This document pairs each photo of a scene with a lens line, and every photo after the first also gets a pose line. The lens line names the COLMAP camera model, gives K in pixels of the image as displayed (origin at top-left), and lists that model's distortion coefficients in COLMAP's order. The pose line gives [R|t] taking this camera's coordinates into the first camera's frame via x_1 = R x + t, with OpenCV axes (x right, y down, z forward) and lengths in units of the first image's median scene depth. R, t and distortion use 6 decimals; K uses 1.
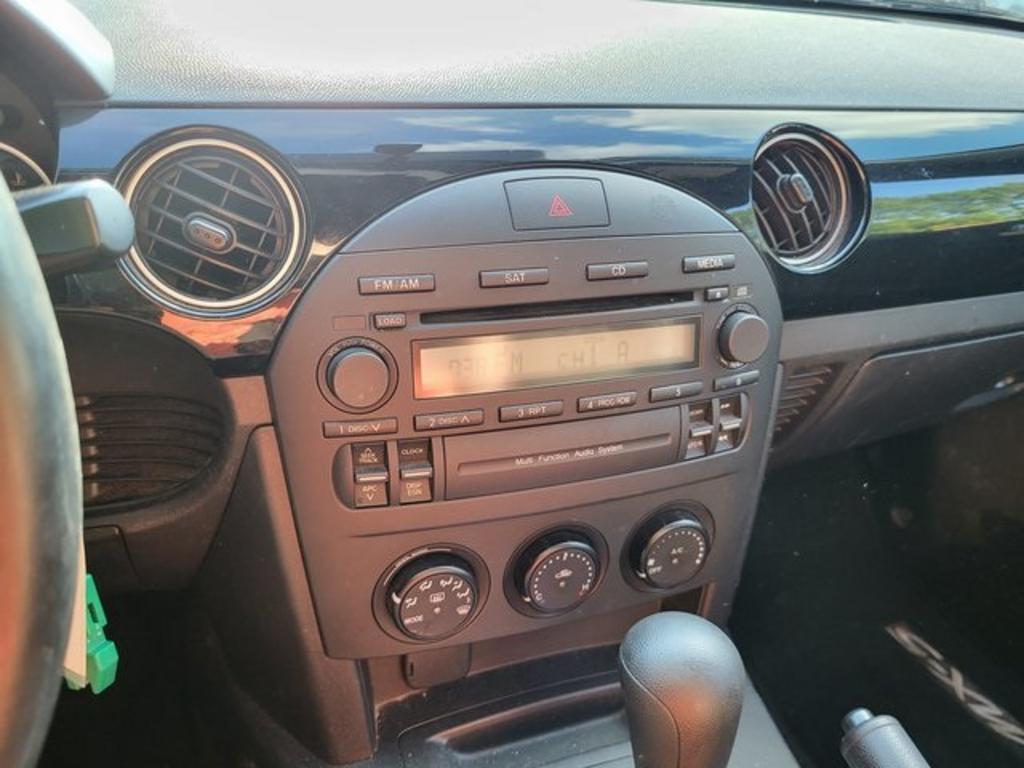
lens RADIAL K [[770.0, 0, 527.1], [0, 770.0, 372.5], [0, 0, 1]] dist [-0.001036, 0.001035]
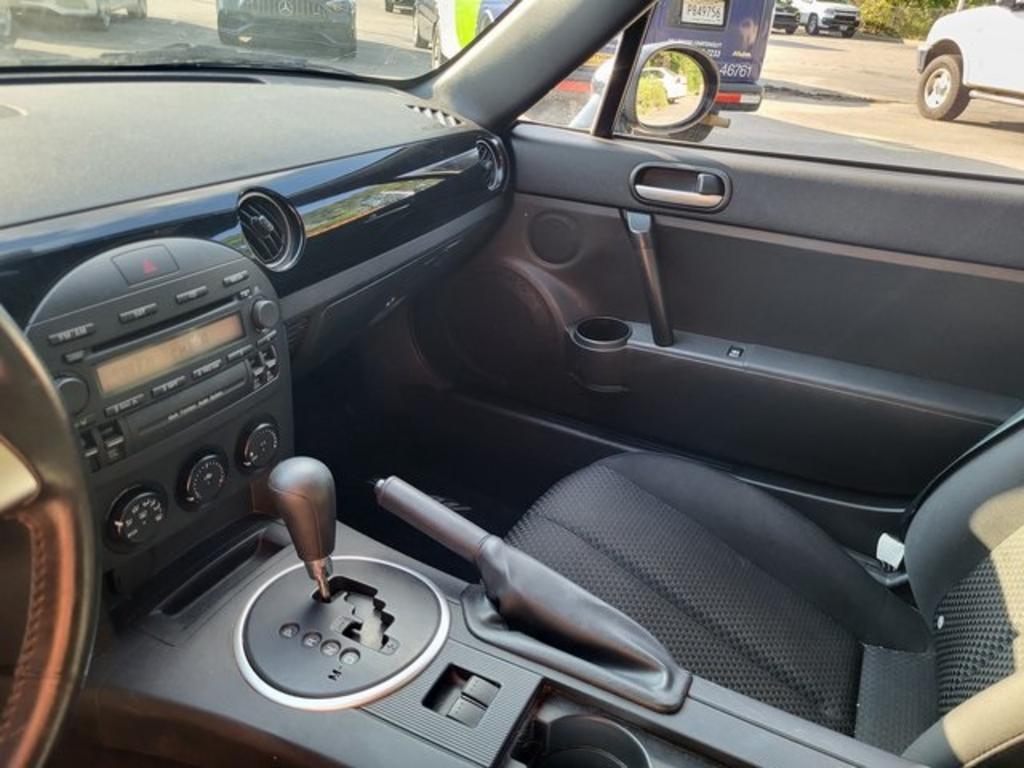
lens RADIAL K [[770.0, 0, 527.1], [0, 770.0, 372.5], [0, 0, 1]] dist [-0.001036, 0.001035]
pose [[0.708814, -0.289645, 0.643186, -0.473180], [0.251263, 0.955675, 0.153467, -0.037692], [-0.659128, 0.052830, 0.750173, -0.727872]]
